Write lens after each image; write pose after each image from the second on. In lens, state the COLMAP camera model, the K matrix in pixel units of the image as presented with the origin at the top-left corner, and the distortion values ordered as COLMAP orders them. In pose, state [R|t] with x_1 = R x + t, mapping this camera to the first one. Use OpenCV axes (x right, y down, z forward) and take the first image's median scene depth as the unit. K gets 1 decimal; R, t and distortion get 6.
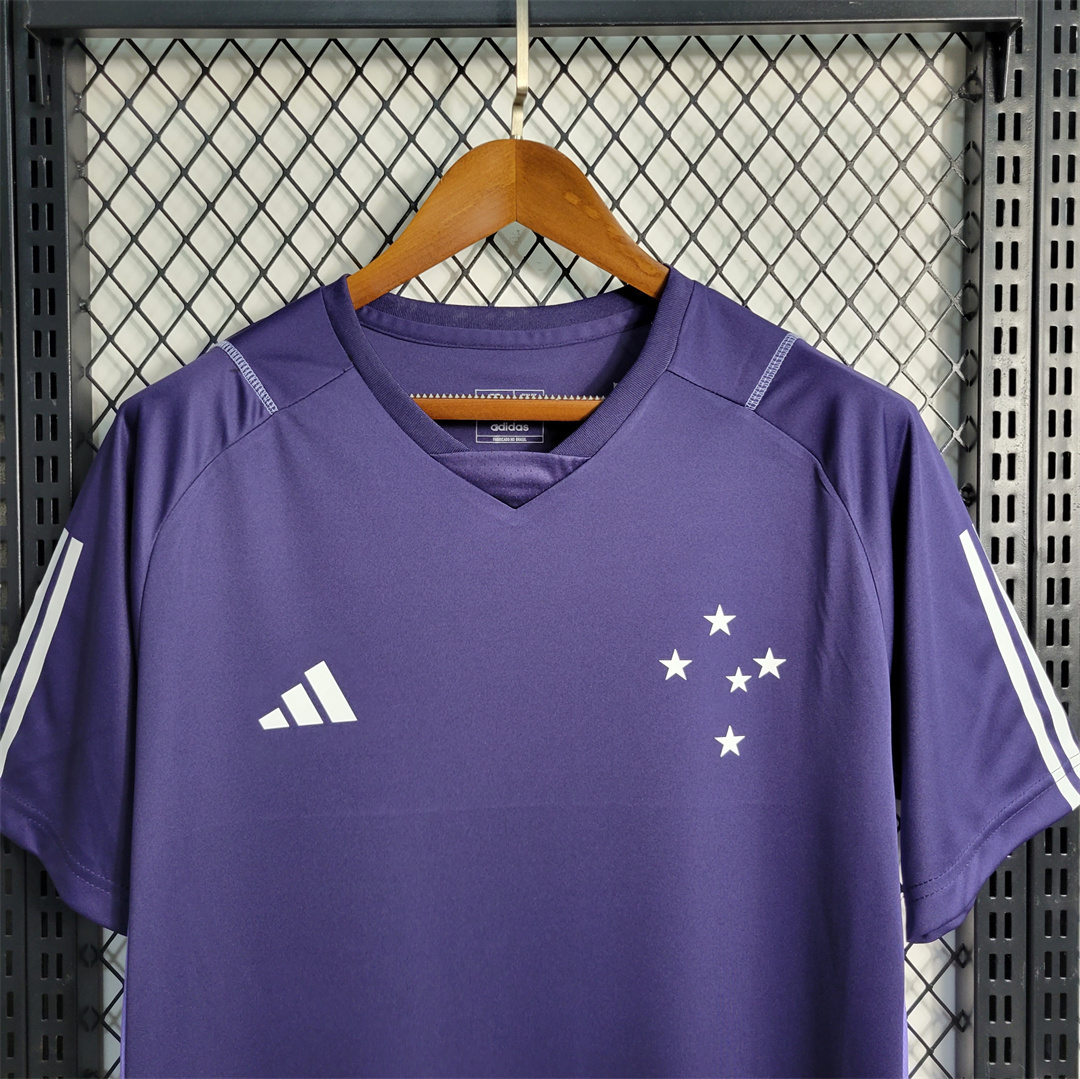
lens RADIAL K [[1109.0, 0, 540.0], [0, 1109.0, 539.5], [0, 0, 1]] dist [0.011941, 0.003493]
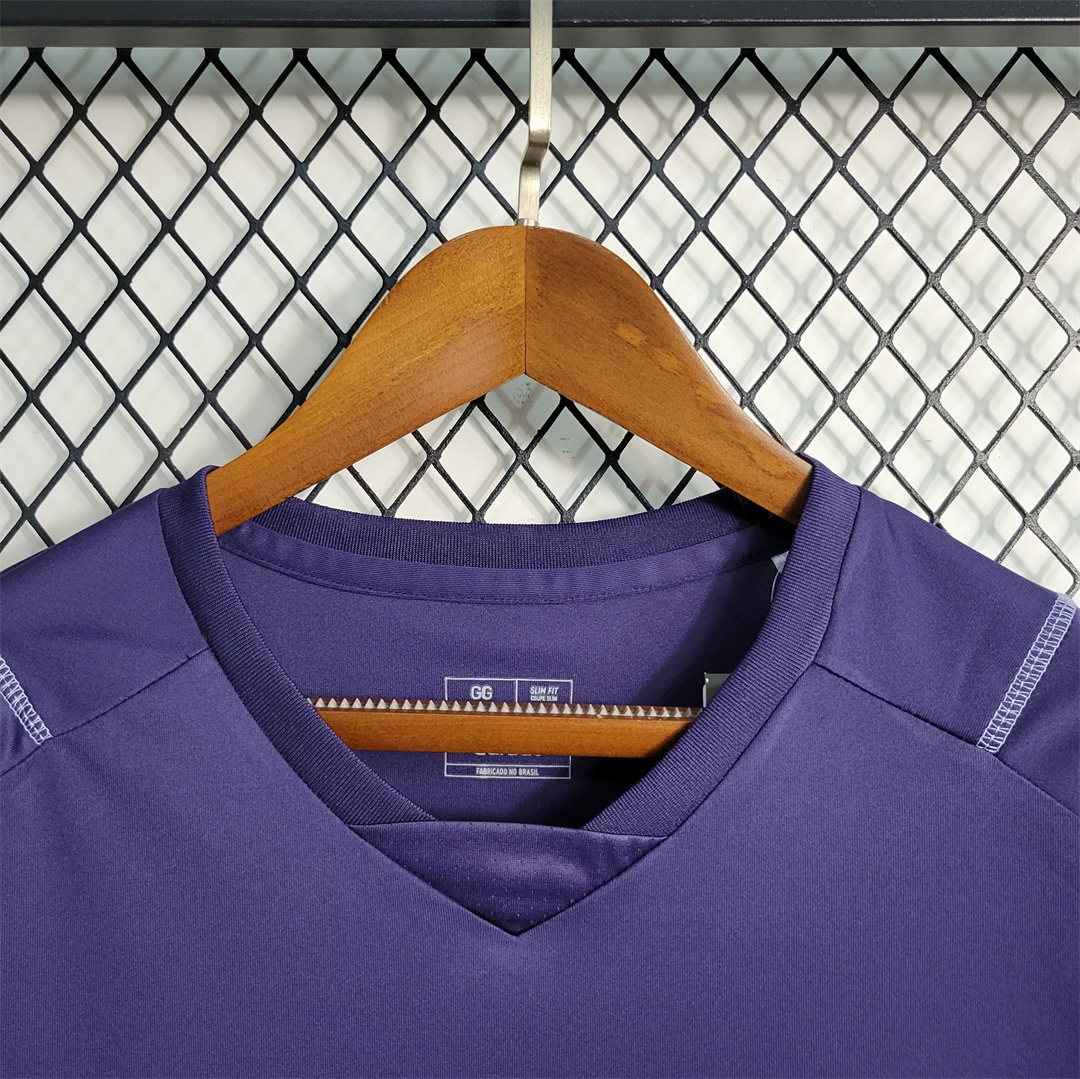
lens RADIAL K [[1109.0, 0, 540.0], [0, 1109.0, 539.5], [0, 0, 1]] dist [0.011941, 0.003493]
pose [[0.999929, 0.010287, -0.006028, -0.009556], [-0.010796, 0.995735, -0.091628, -0.150832], [0.005060, 0.091687, 0.995775, 0.451167]]
